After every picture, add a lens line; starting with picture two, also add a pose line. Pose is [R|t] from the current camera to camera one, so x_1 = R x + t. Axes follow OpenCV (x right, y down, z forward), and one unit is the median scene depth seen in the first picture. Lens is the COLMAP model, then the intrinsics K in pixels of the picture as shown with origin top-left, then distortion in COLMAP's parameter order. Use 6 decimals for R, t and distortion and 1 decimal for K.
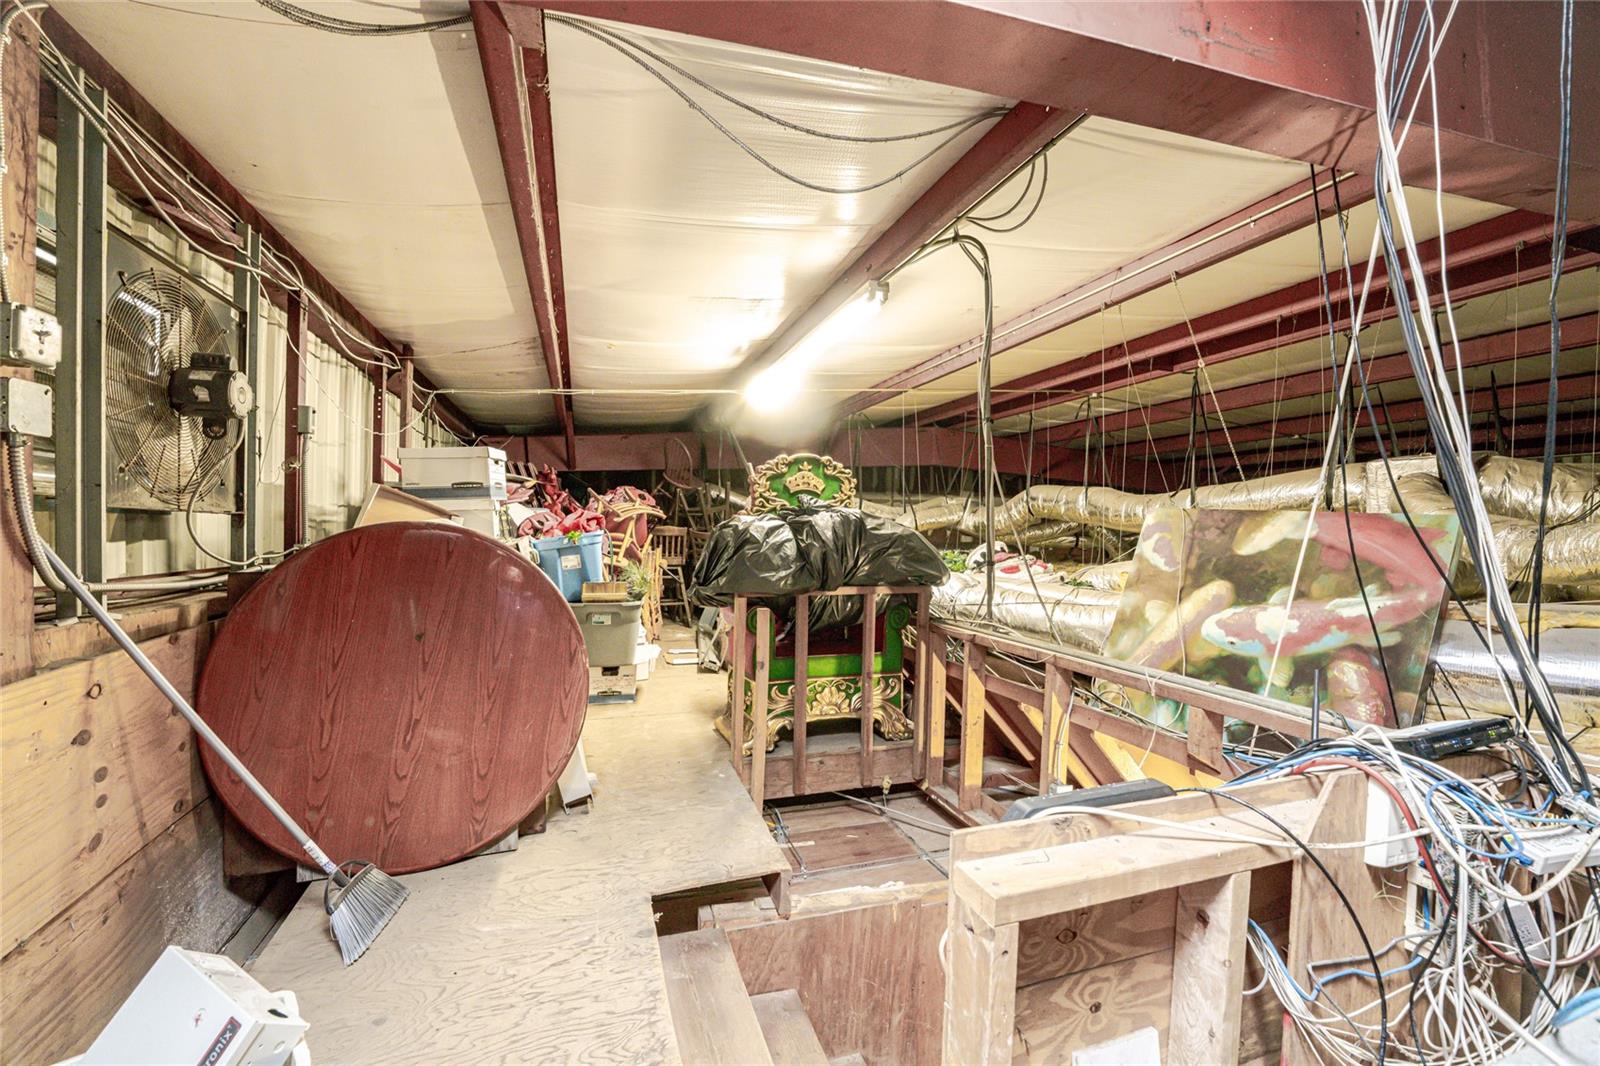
lens RADIAL K [[647.4, 0, 801.4], [0, 647.4, 536.3], [0, 0, 1]] dist [0.001623, -0.002083]
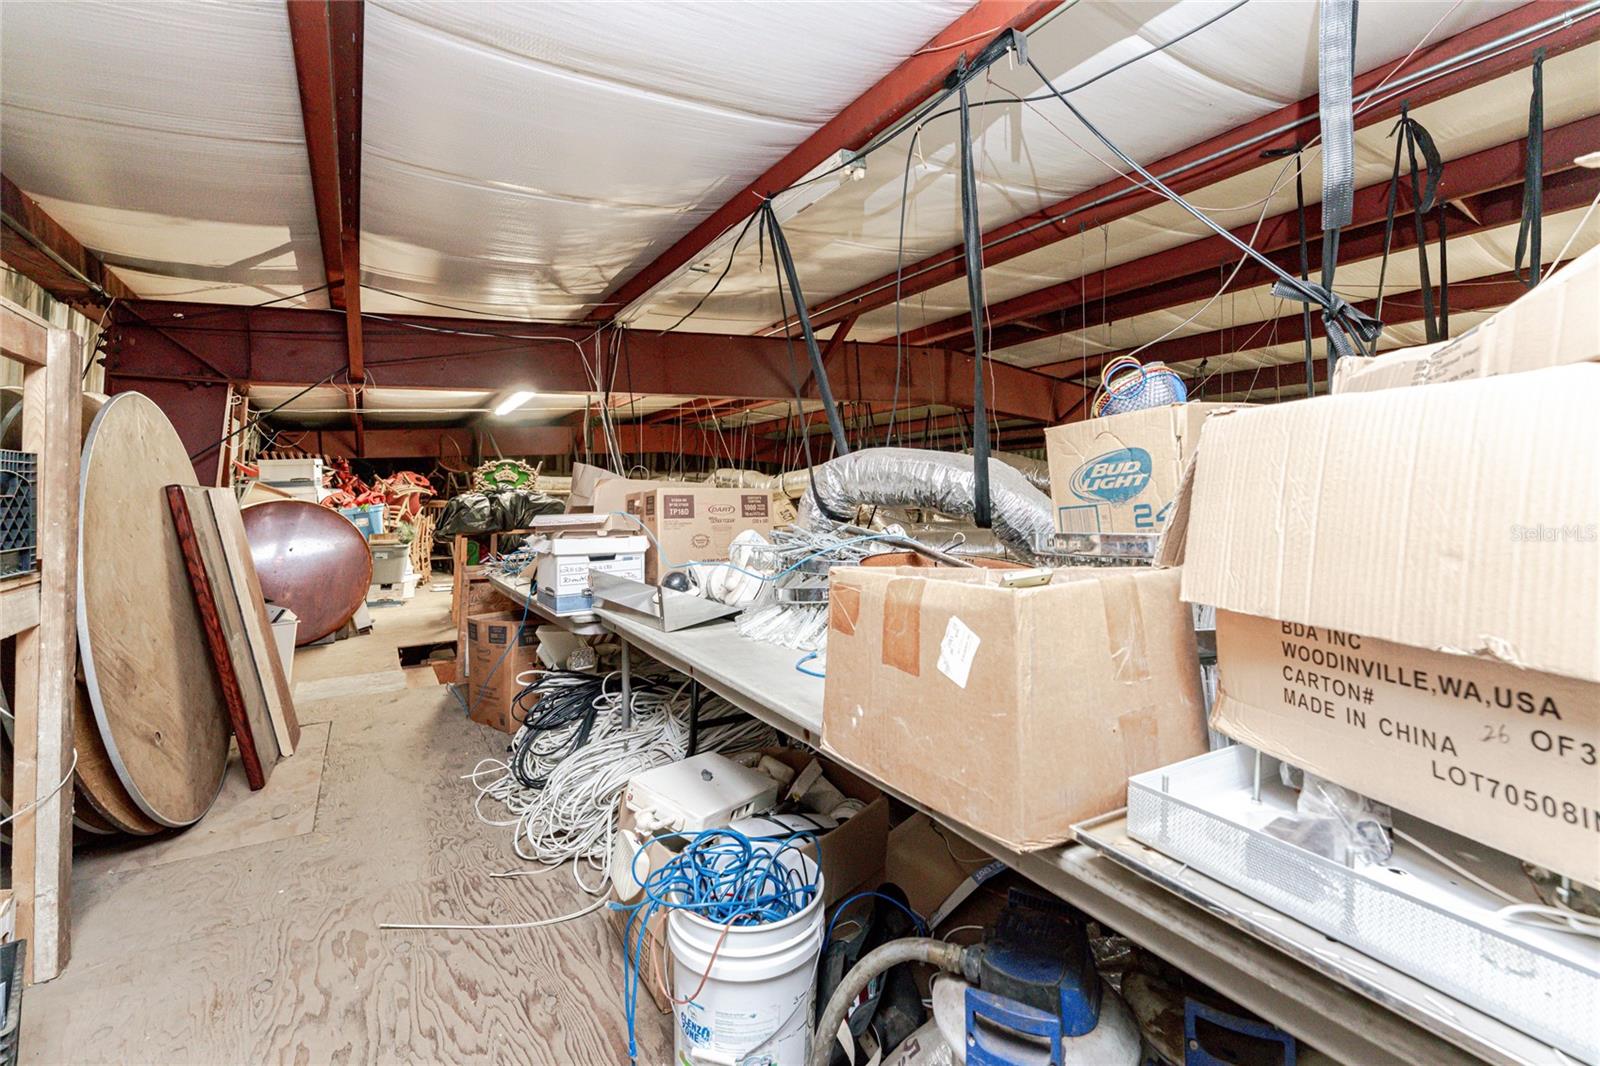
lens RADIAL K [[647.4, 0, 788.9], [0, 647.4, 461.3], [0, 0, 1]] dist [0.001623, -0.002083]
pose [[0.968365, -0.000562, 0.249537, 0.241036], [0.018050, 0.997536, -0.067801, 0.011814], [-0.248884, 0.070161, 0.965989, -0.735819]]
